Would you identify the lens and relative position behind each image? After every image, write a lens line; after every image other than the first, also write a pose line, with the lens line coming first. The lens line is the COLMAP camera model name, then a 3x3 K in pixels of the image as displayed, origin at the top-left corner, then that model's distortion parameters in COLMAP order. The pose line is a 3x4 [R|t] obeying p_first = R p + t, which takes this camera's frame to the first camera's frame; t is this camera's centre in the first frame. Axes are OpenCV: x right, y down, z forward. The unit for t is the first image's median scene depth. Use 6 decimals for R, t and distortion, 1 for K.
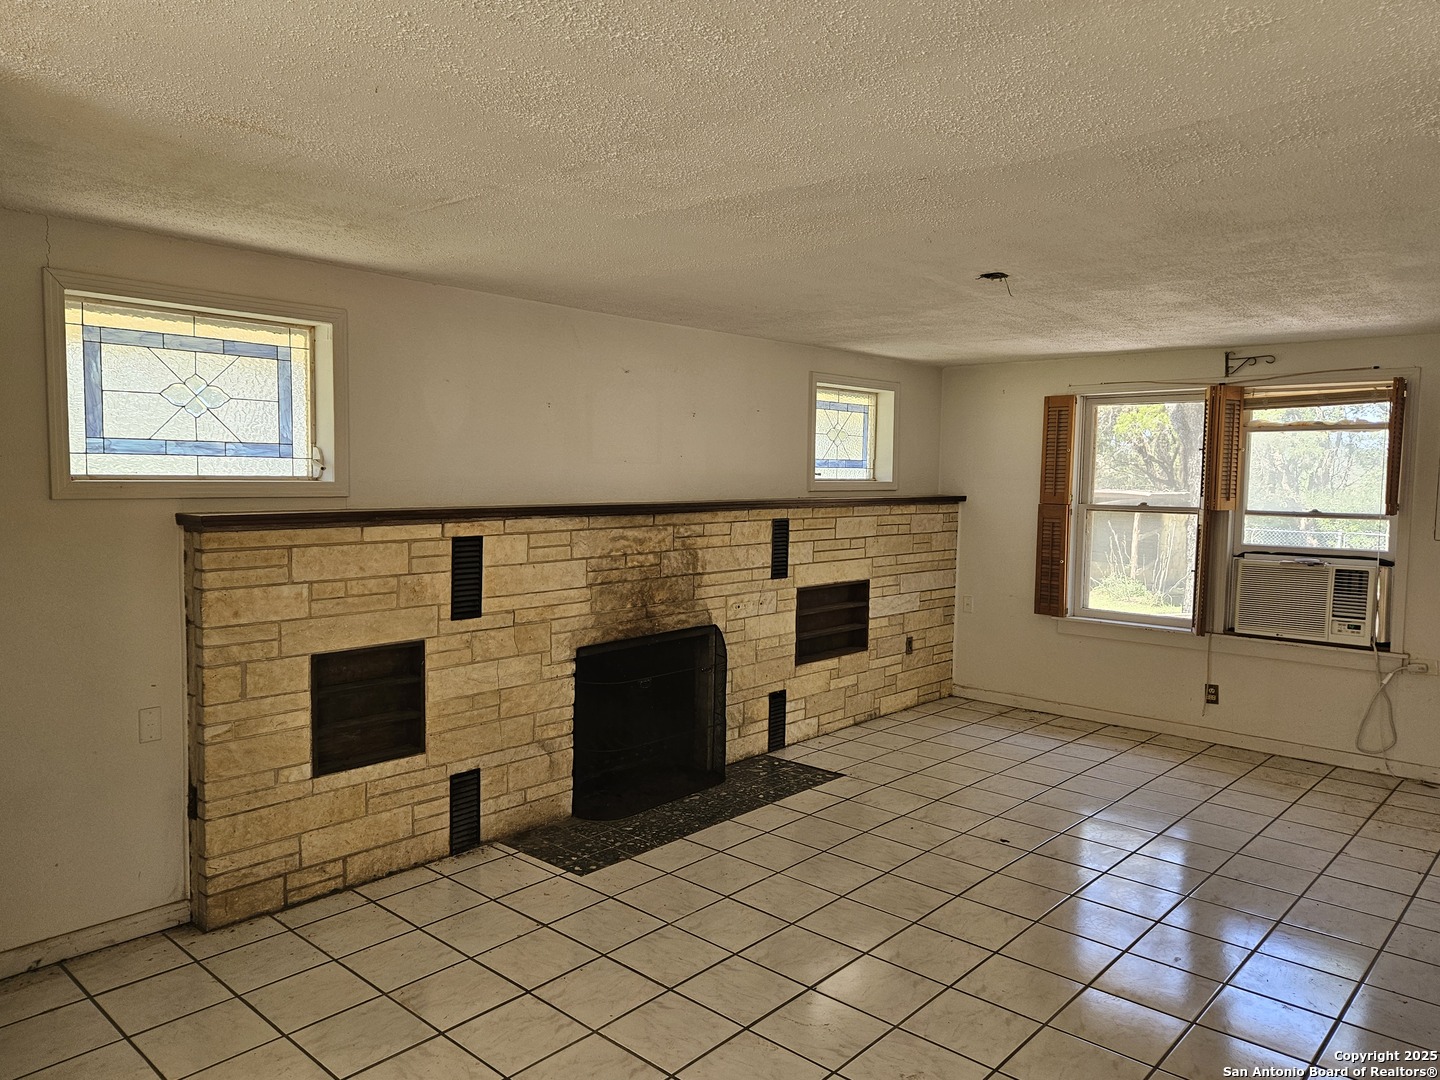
lens RADIAL K [[977.6, 0, 719.0], [0, 977.6, 530.2], [0, 0, 1]] dist [0.048152, -0.002849]
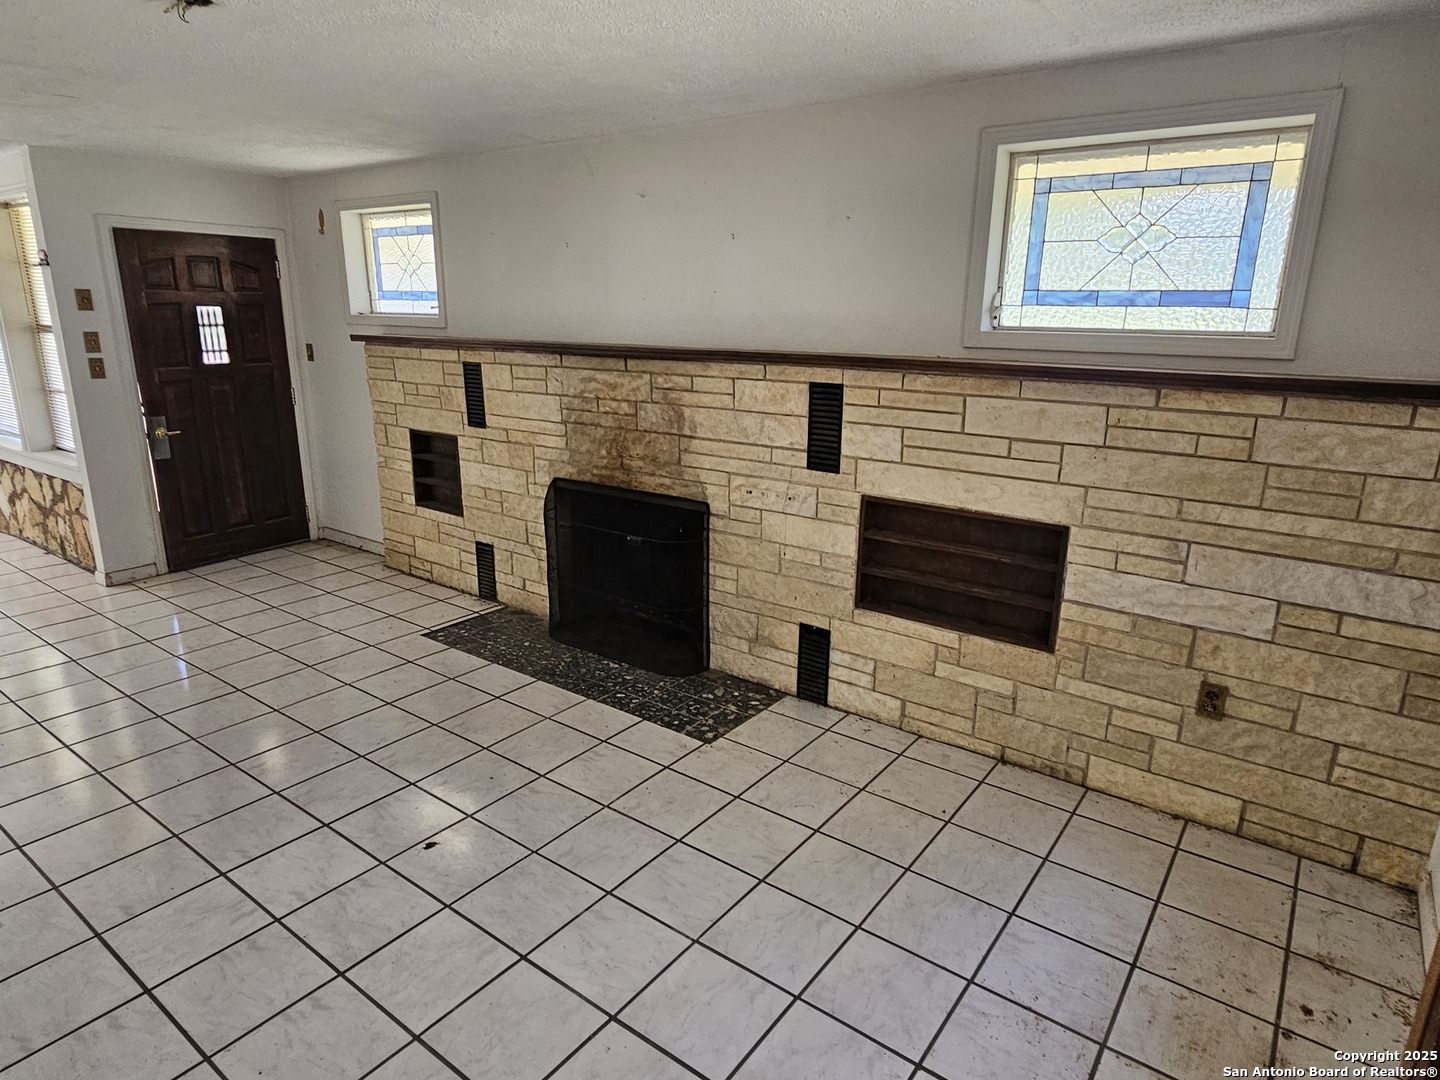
lens RADIAL K [[849.9, 0, 717.0], [0, 849.9, 542.5], [0, 0, 1]] dist [-0.009882, -0.001865]
pose [[0.107920, 0.253372, -0.961330, 0.682827], [-0.071870, 0.966436, 0.246649, -0.047204], [0.991558, 0.042472, 0.122508, 0.909655]]
